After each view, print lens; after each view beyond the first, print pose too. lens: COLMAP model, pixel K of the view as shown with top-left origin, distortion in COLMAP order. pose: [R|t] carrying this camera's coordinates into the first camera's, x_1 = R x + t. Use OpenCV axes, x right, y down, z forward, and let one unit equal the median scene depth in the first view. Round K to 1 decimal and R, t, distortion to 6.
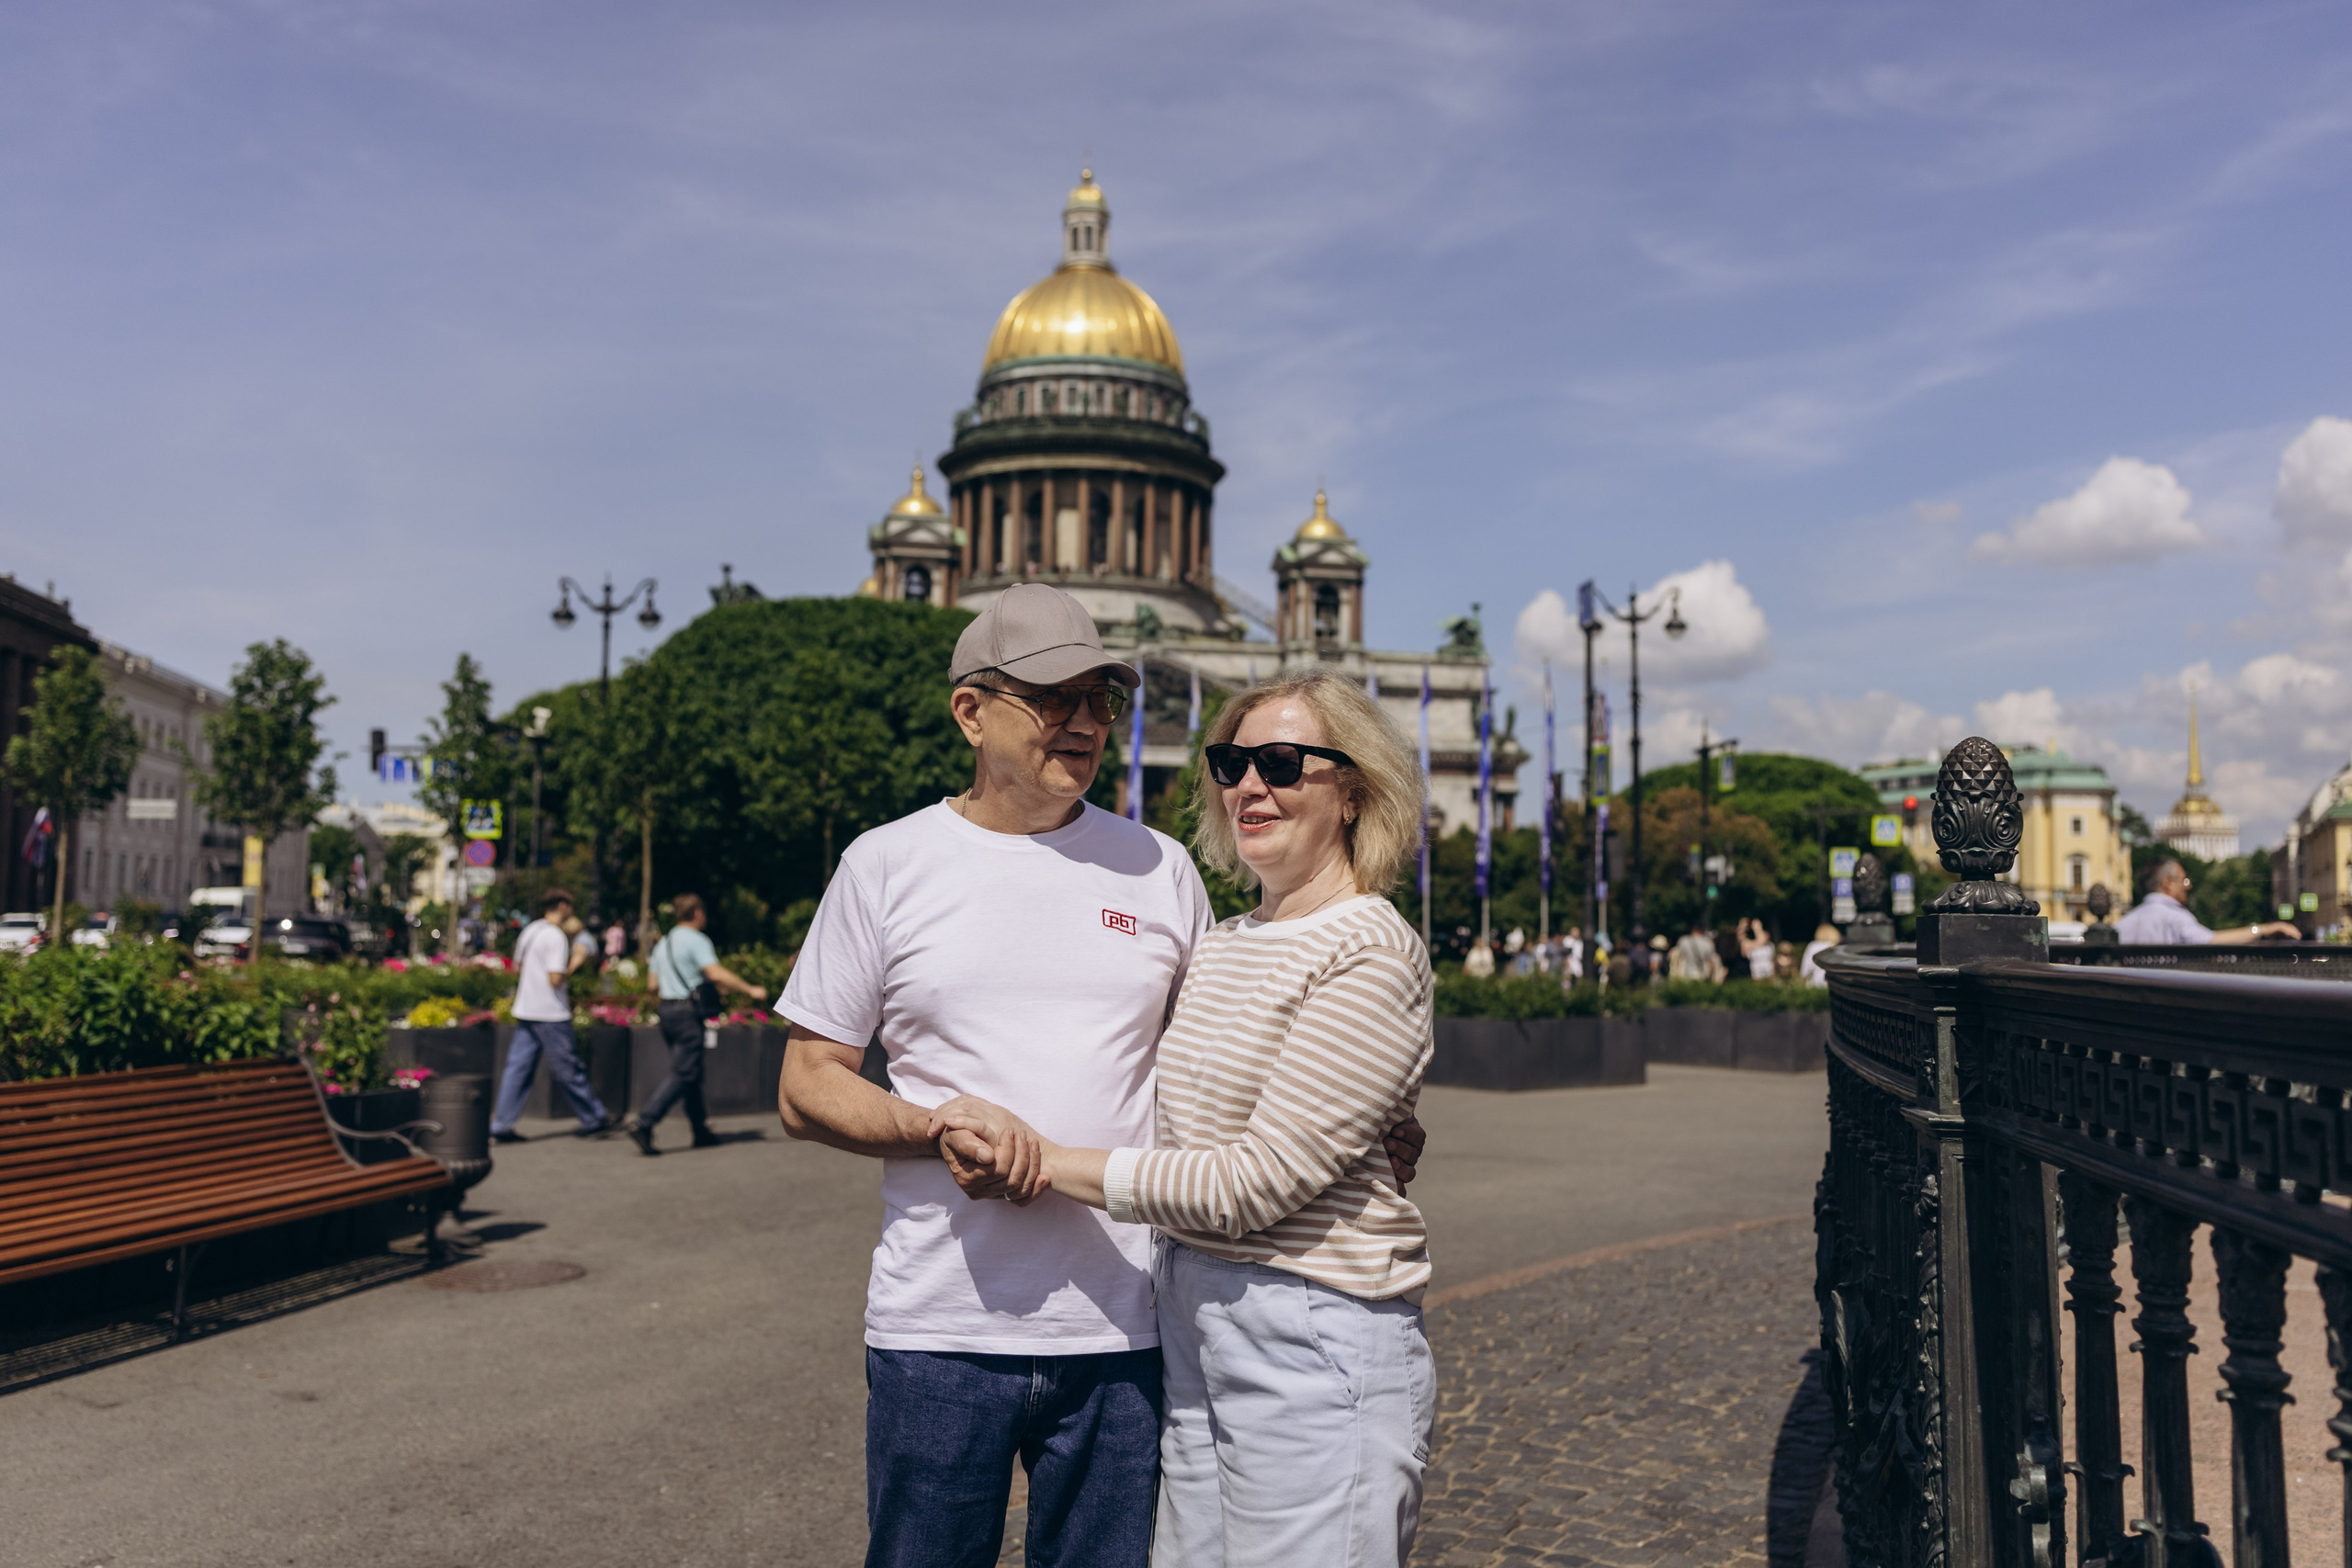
lens RADIAL K [[2083.0, 0, 1176.0], [0, 2083.0, 784.0], [0, 0, 1]] dist [0.092286, -0.121079]
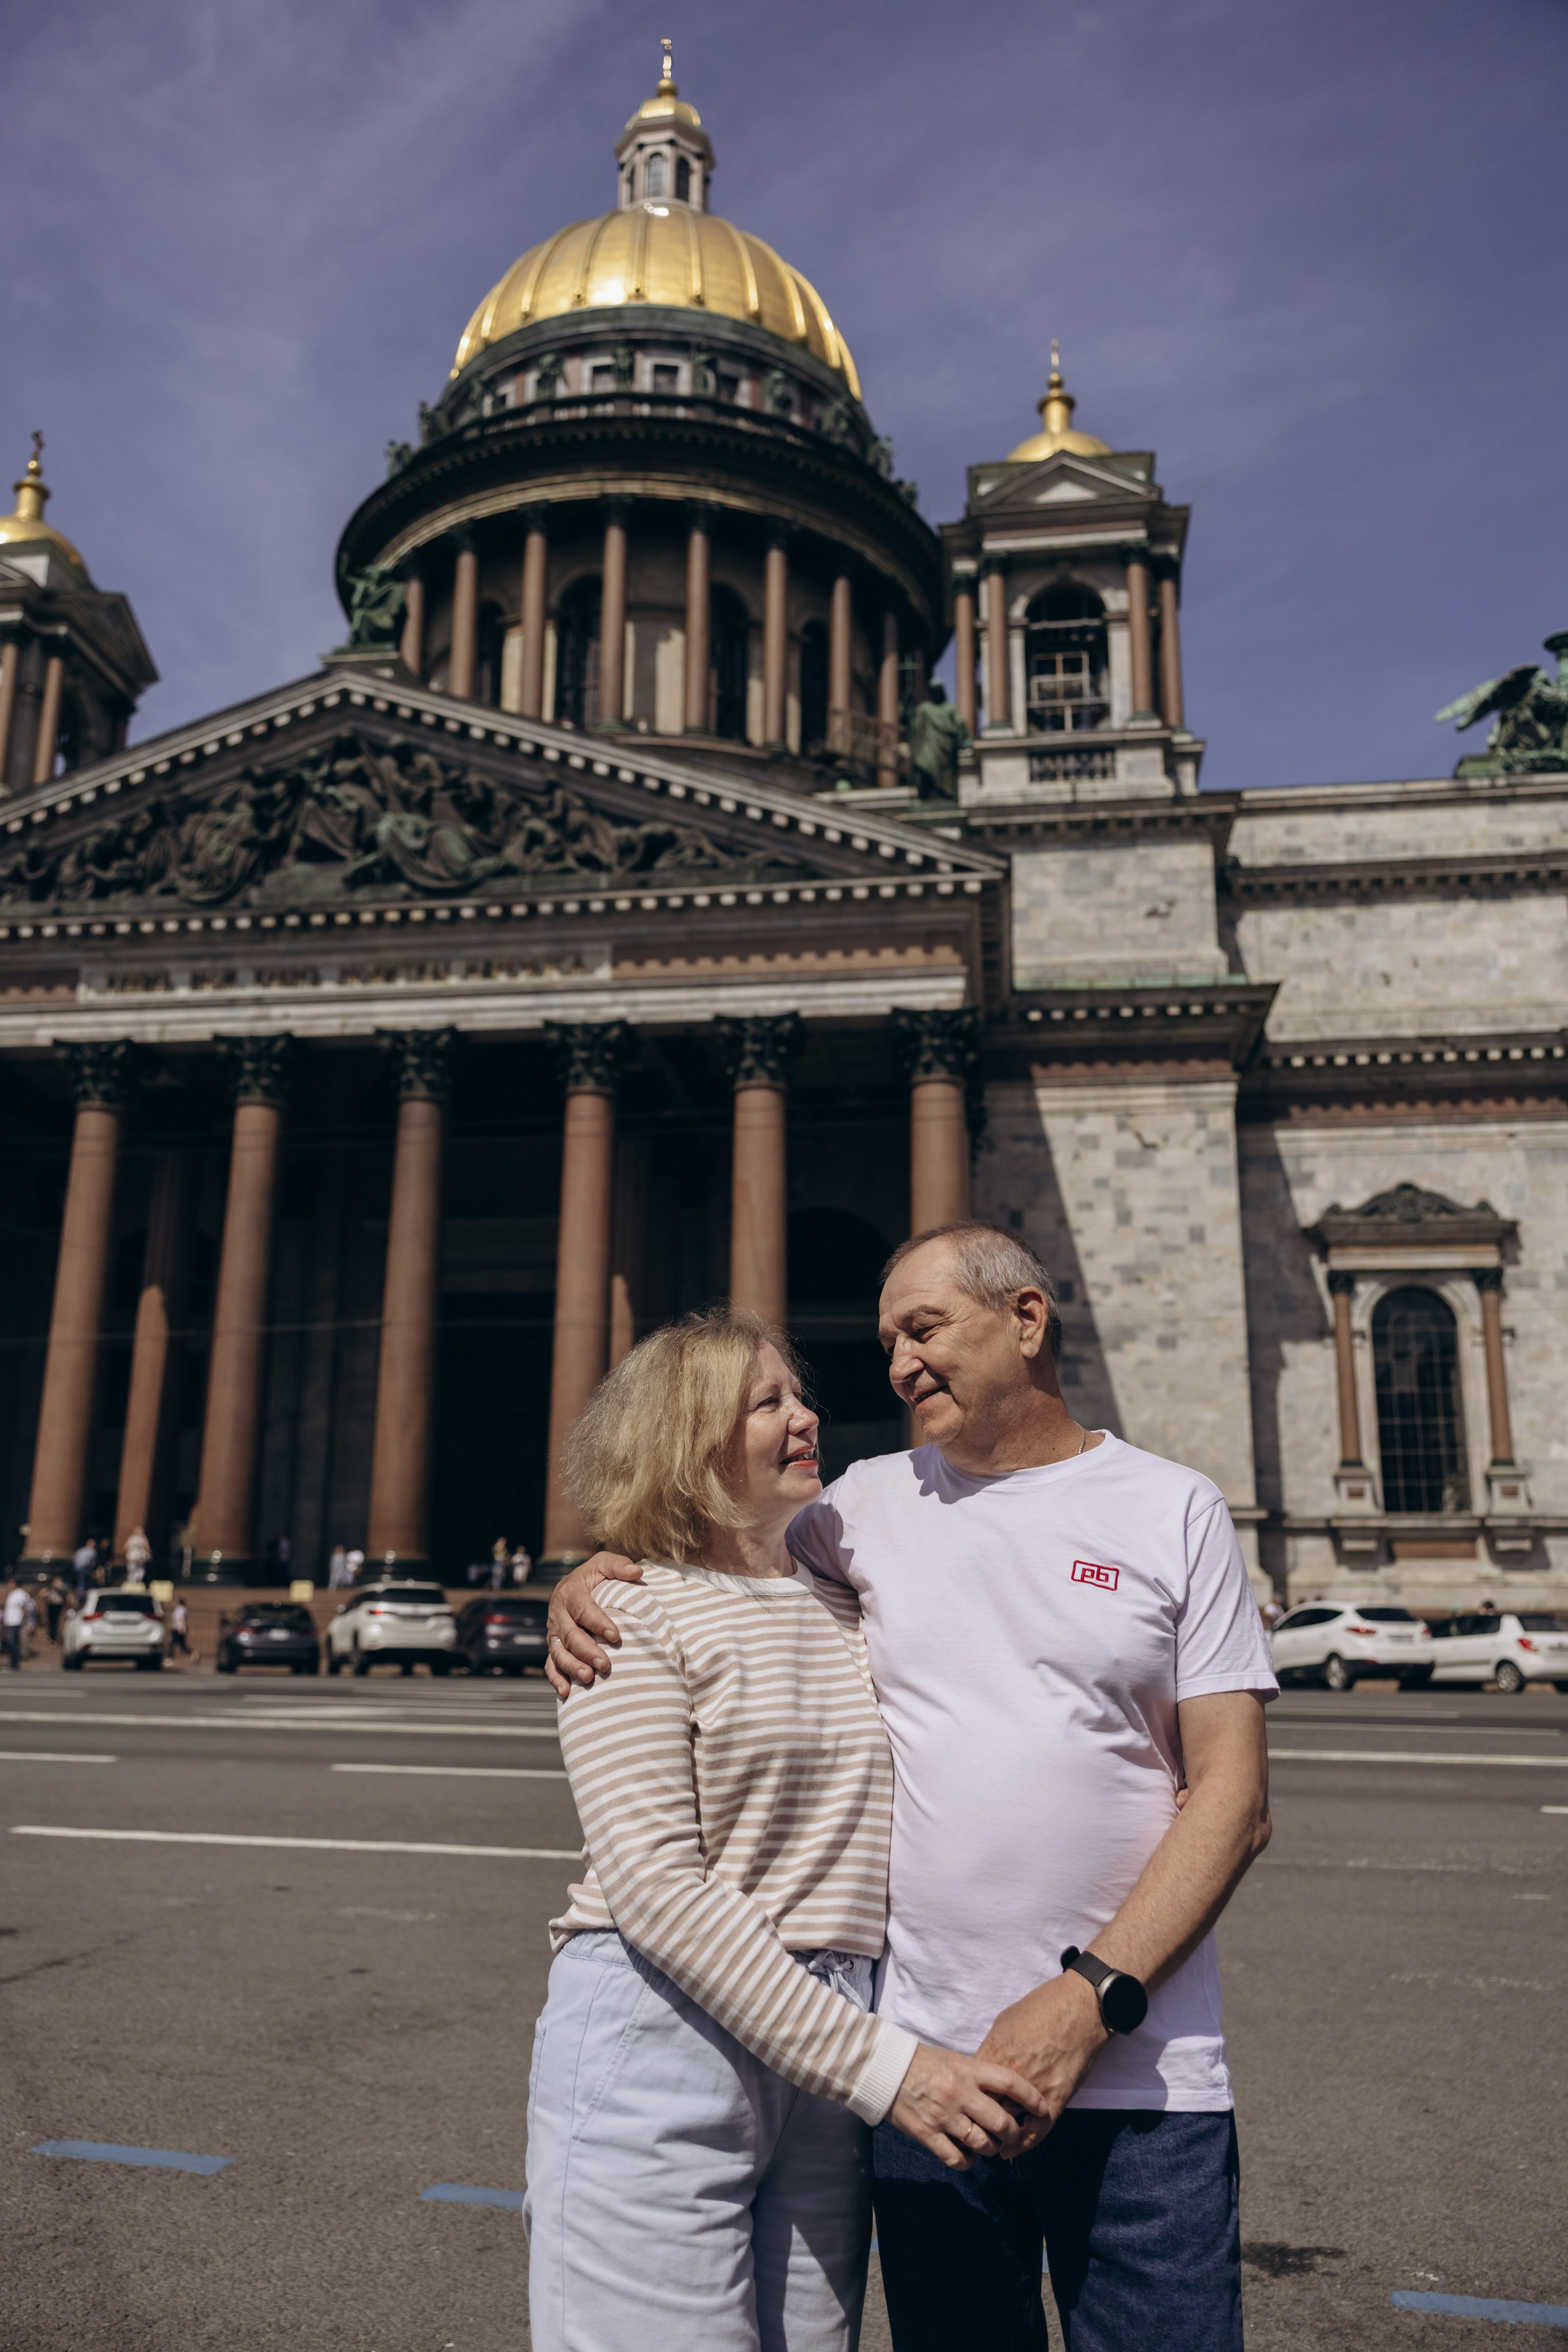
lens RADIAL K [[1826.5, 0, 784.4], [0, 1826.5, 1170.8], [0, 0, 1]] dist [0.021741, -0.045051]
pose [[0.936134, -0.091465, -0.339538, 0.137457], [0.028677, 0.982220, -0.185529, 0.061426], [0.350471, 0.163943, 0.922113, 0.803127]]
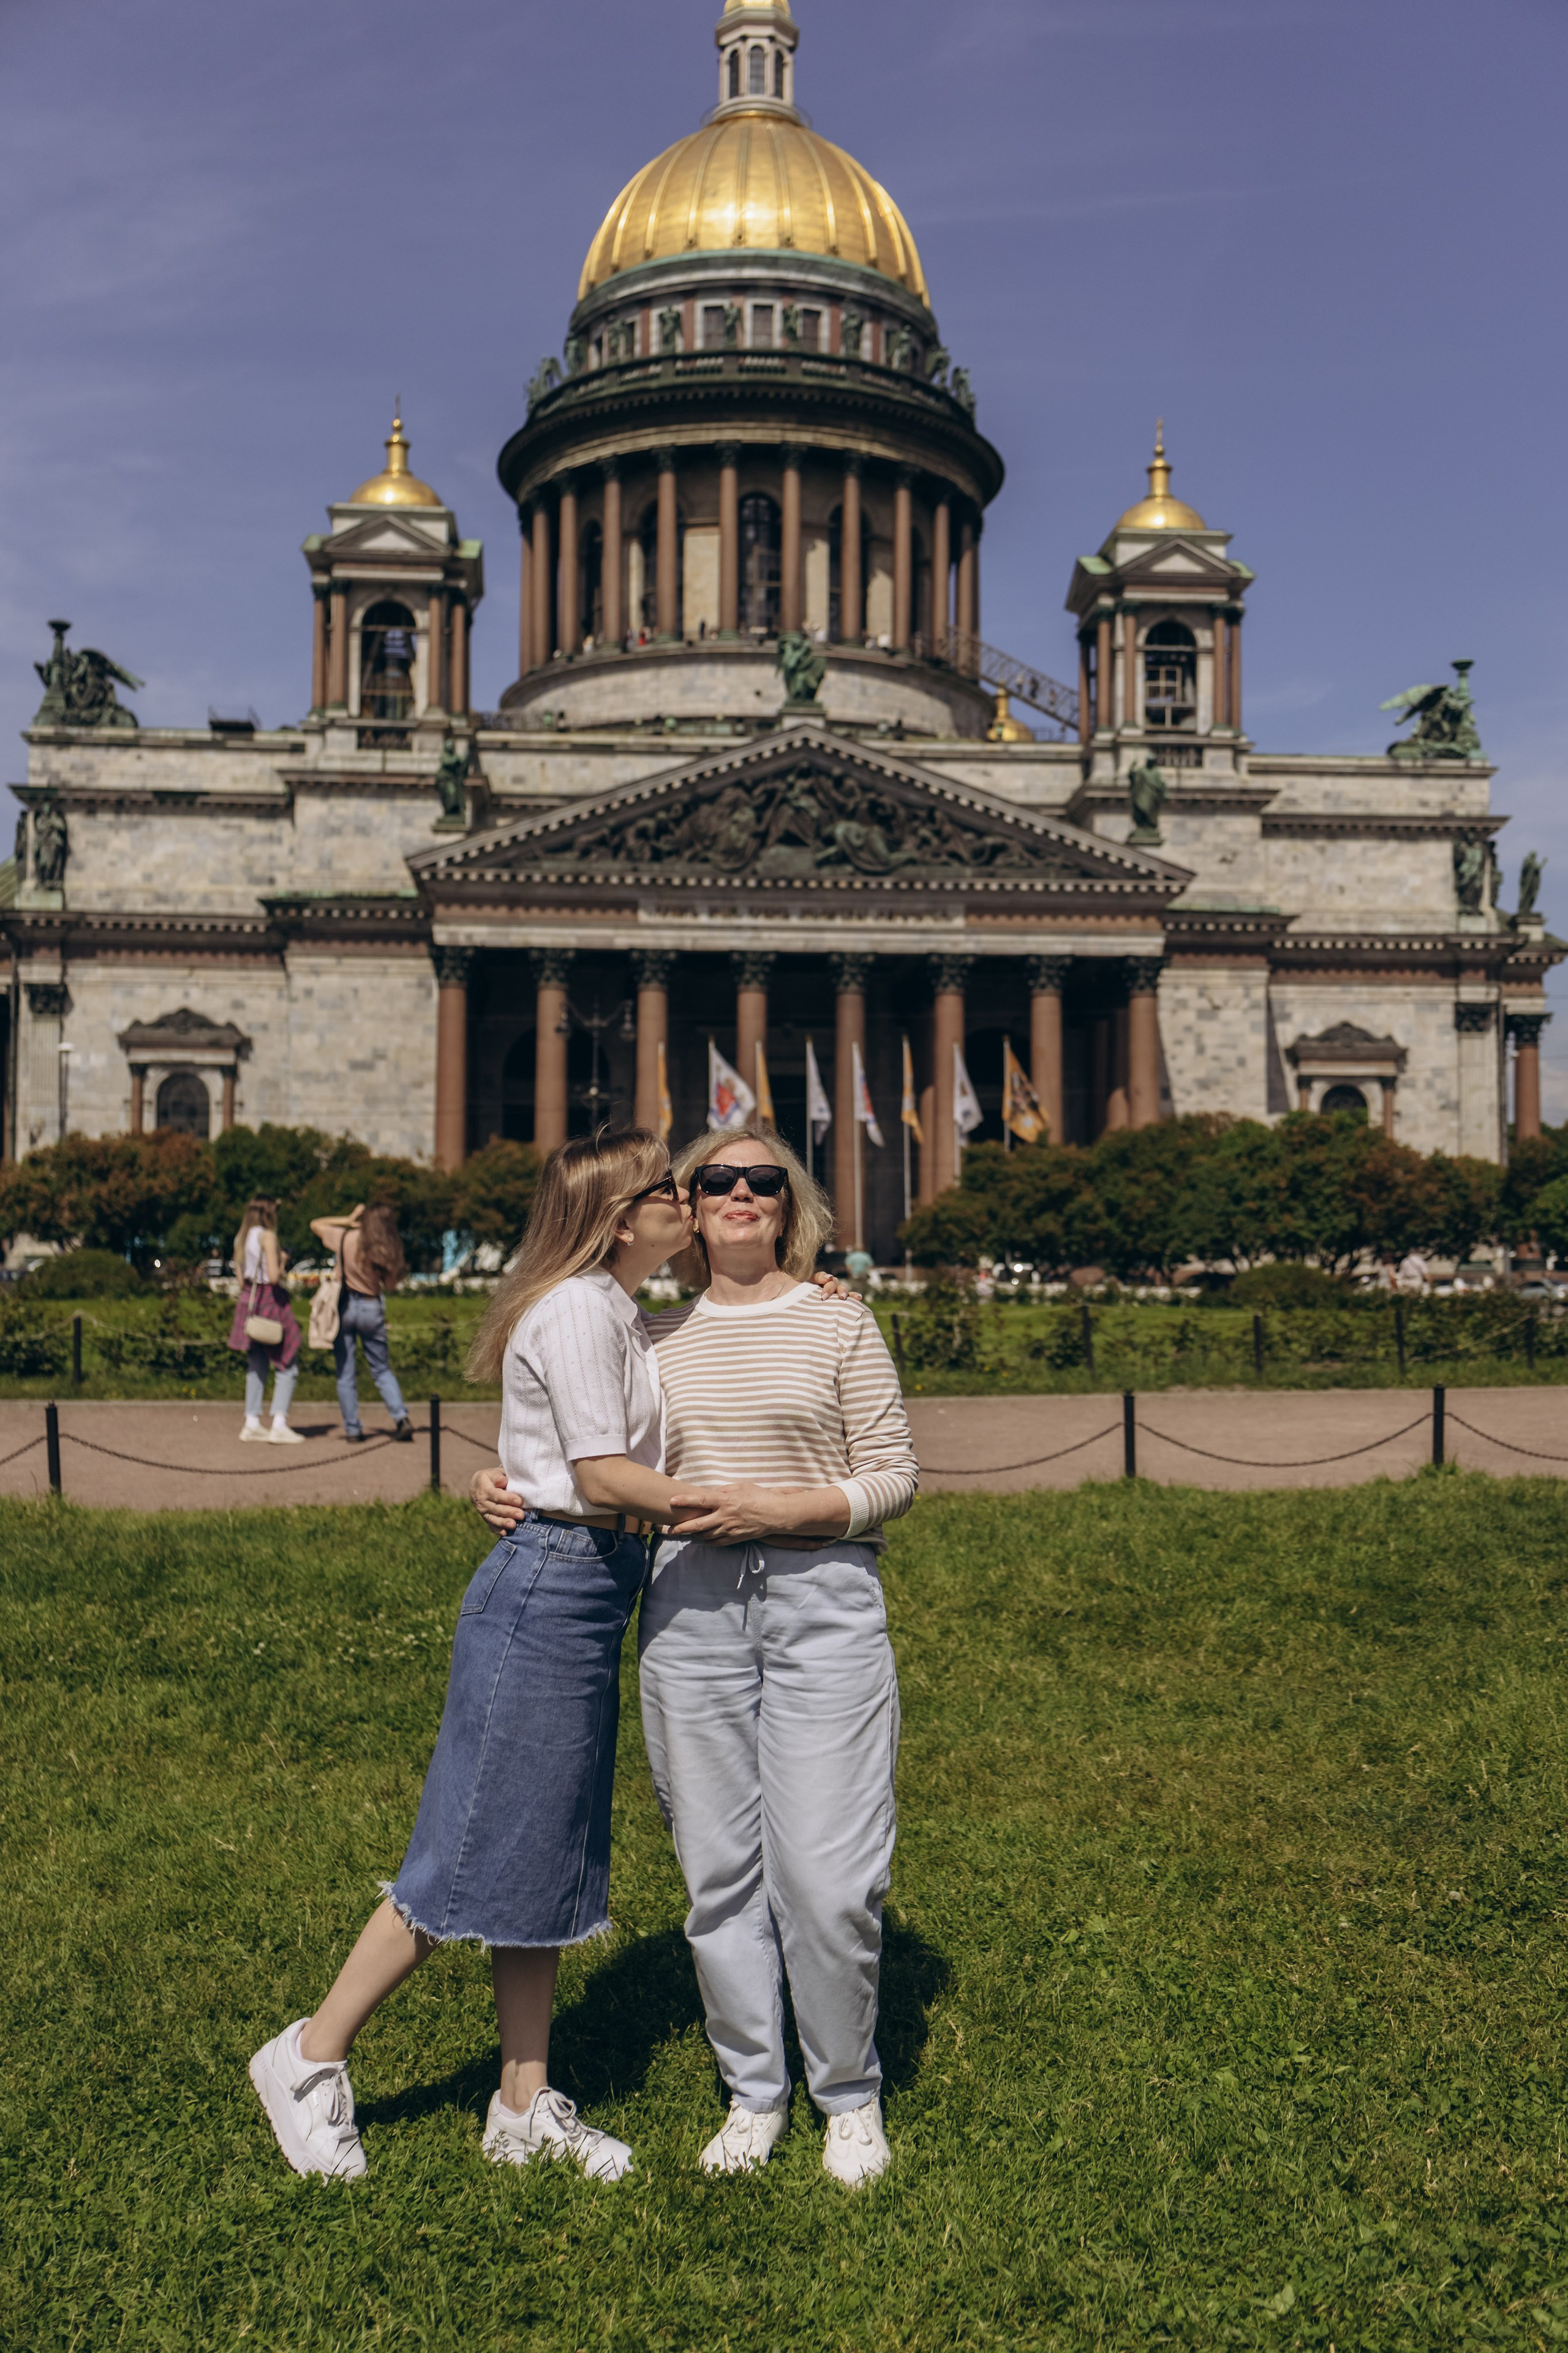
lens RADIAL K [[2324.5, 0, 762.6], [0, 2324.5, 1168.9], [0, 0, 1]] dist [0.057371, -0.017611]
pose [[0.989092, -0.014057, -0.146627, 0.061583], [0.017182, 0.999651, 0.020071, 0.033033], [0.146293, -0.022371, 0.988988, 0.442766]]
